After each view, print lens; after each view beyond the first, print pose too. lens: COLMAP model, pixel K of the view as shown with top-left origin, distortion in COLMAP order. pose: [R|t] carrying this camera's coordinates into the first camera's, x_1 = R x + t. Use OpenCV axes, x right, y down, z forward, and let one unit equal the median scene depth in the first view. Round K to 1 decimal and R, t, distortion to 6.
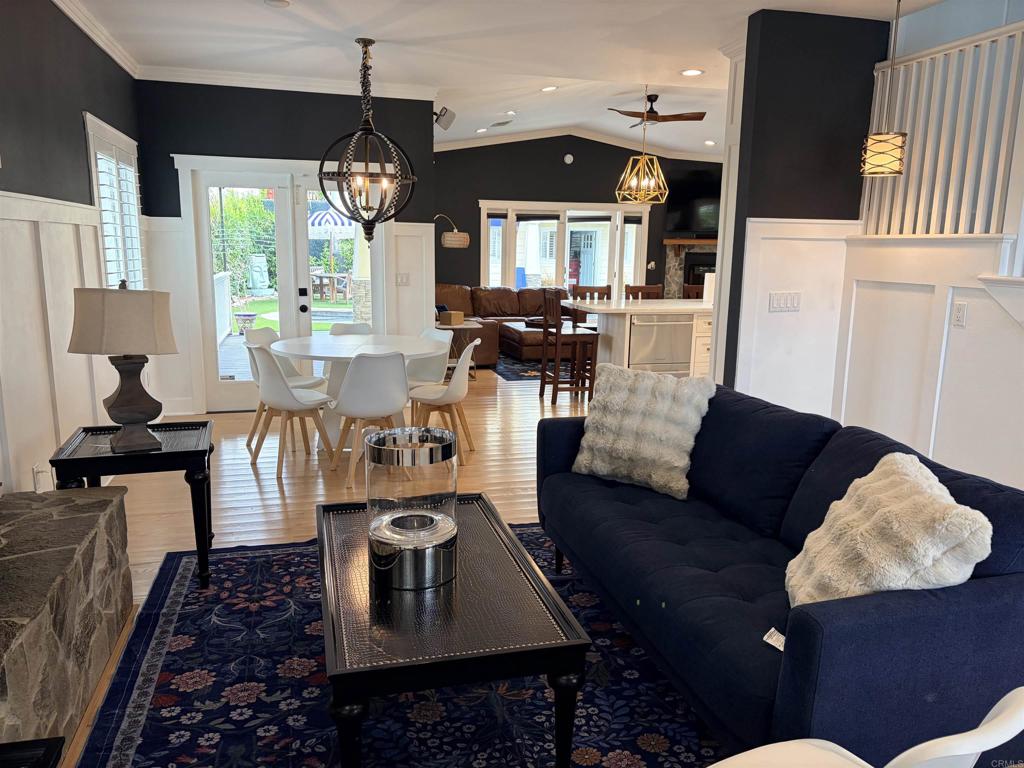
lens RADIAL K [[768.7, 0, 503.7], [0, 768.7, 392.1], [0, 0, 1]] dist [0.047523, -0.046291]
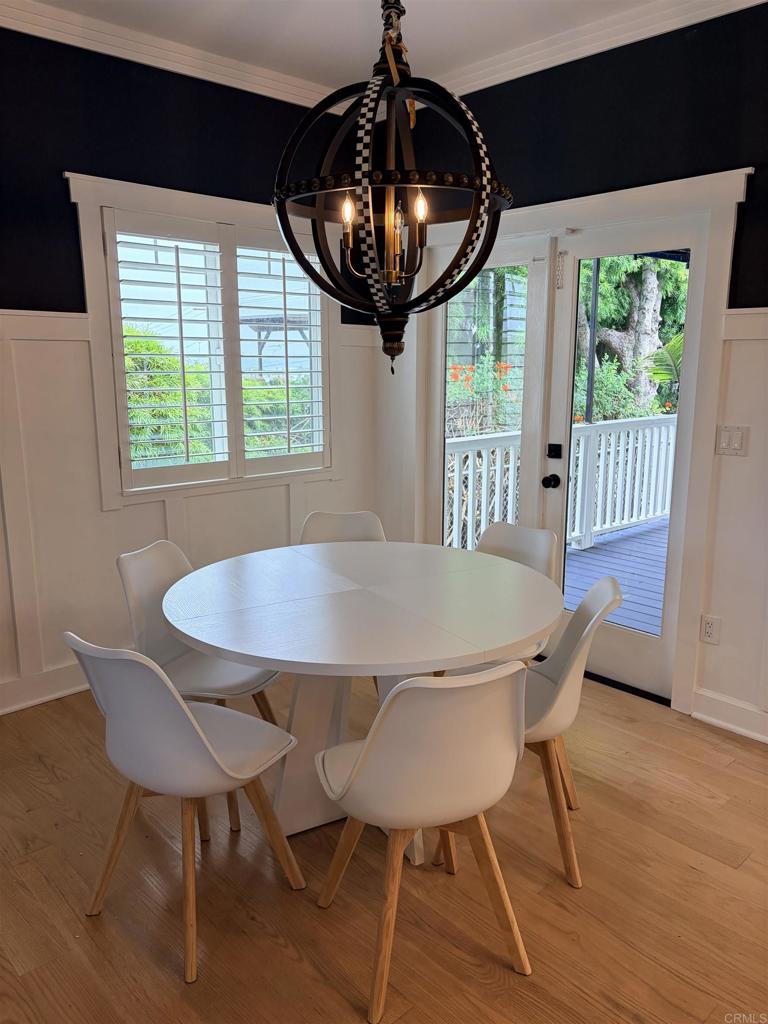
lens RADIAL K [[768.7, 0, 382.8], [0, 768.7, 513.9], [0, 0, 1]] dist [0.047523, -0.046291]
pose [[0.463331, 0.164296, -0.870822, 0.346888], [-0.160587, 0.981961, 0.099822, -0.250834], [0.871514, 0.093592, 0.481357, 1.319455]]
